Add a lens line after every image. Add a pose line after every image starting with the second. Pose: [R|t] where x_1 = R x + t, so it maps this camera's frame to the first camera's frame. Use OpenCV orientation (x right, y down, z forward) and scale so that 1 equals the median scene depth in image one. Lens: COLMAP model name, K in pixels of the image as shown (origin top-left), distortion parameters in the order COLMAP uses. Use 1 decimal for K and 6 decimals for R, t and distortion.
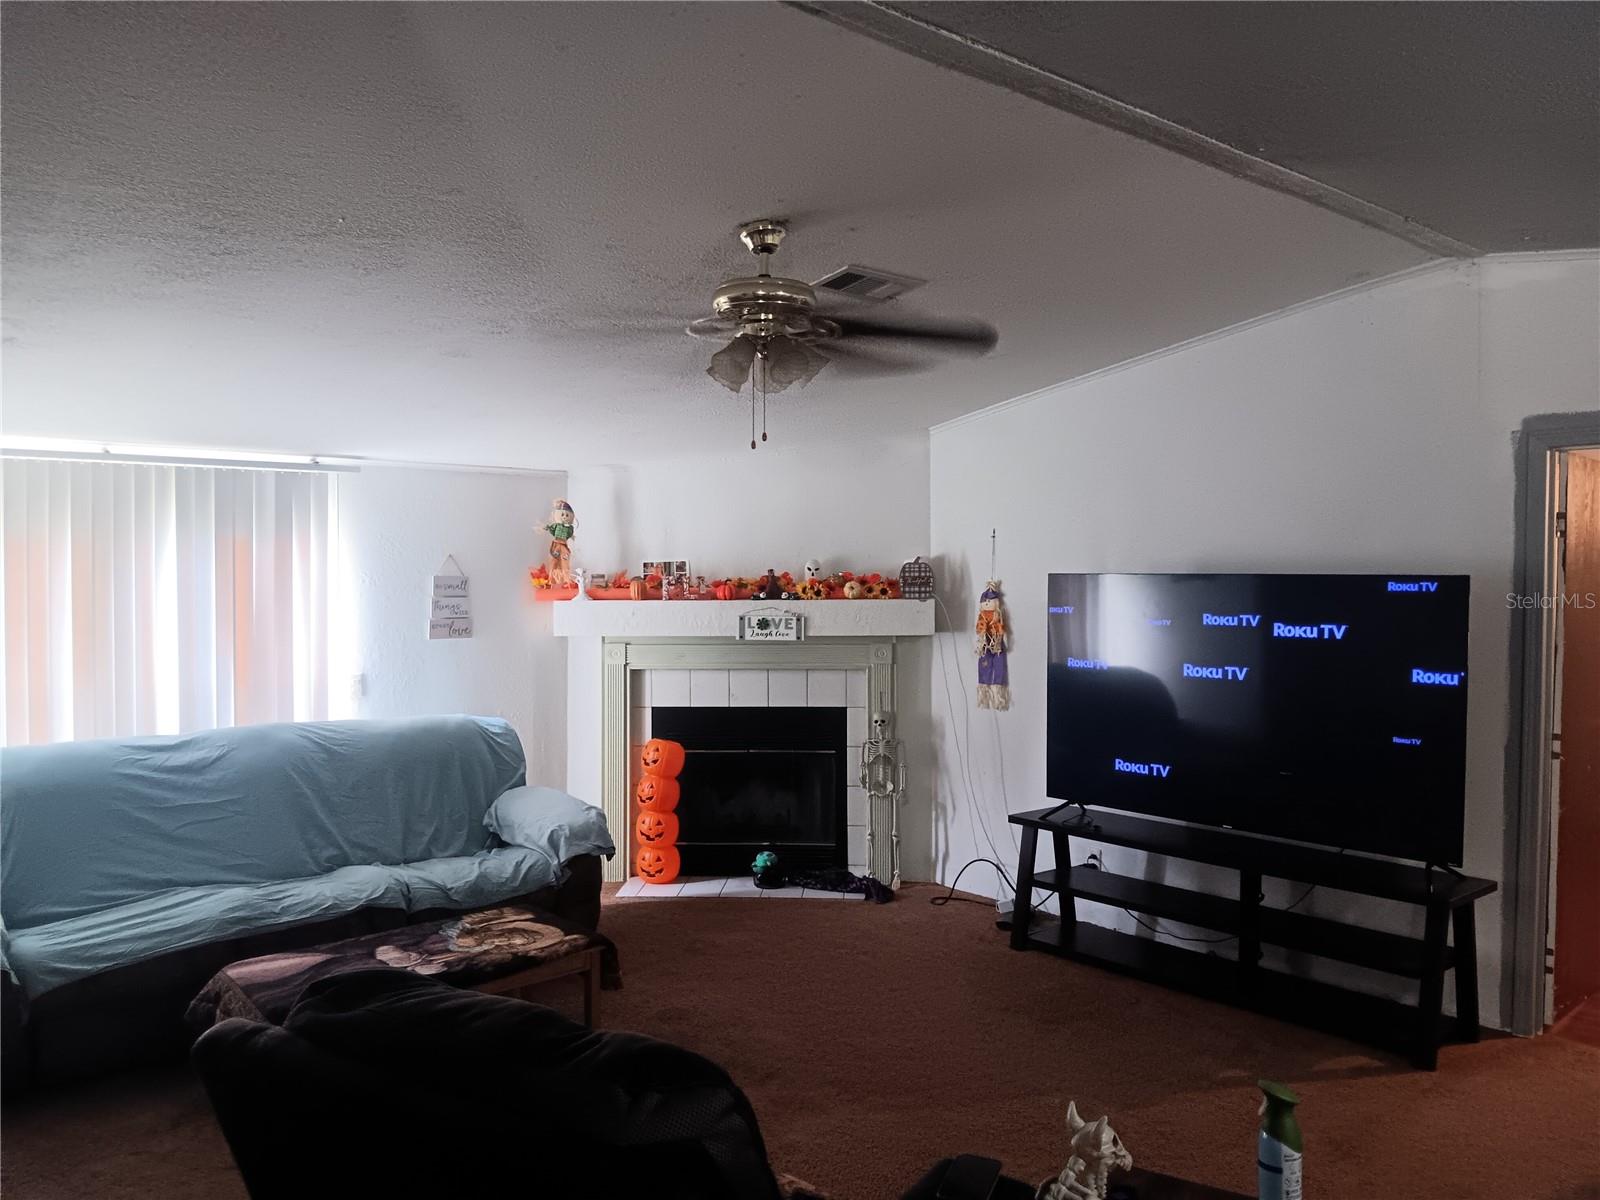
lens RADIAL K [[1246.1, 0, 800.0], [0, 1246.1, 600.0], [0, 0, 1]] dist [0.137805, -0.362568]
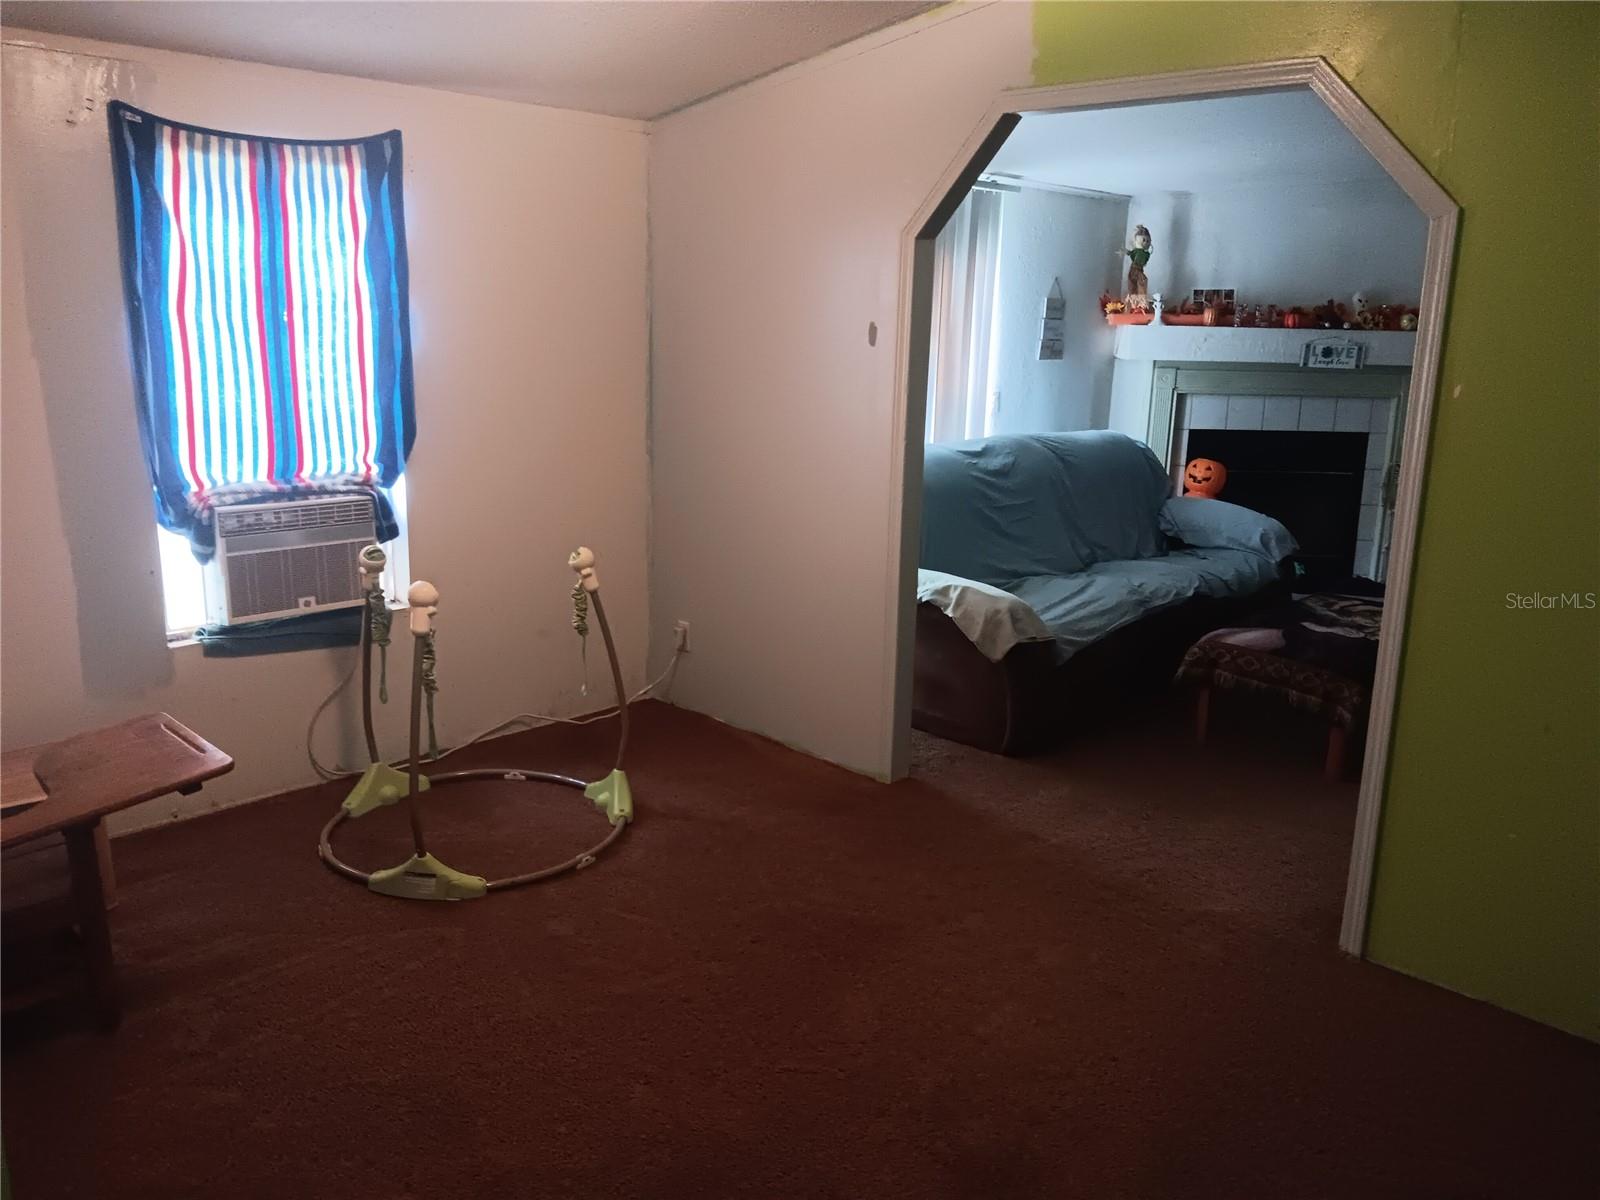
lens RADIAL K [[1246.1, 0, 800.0], [0, 1246.1, 600.0], [0, 0, 1]] dist [0.137805, -0.362568]
pose [[0.995894, 0.008021, 0.090174, -0.572389], [-0.026316, 0.978703, 0.203589, 0.018683], [-0.086620, -0.205126, 0.974895, -0.056747]]
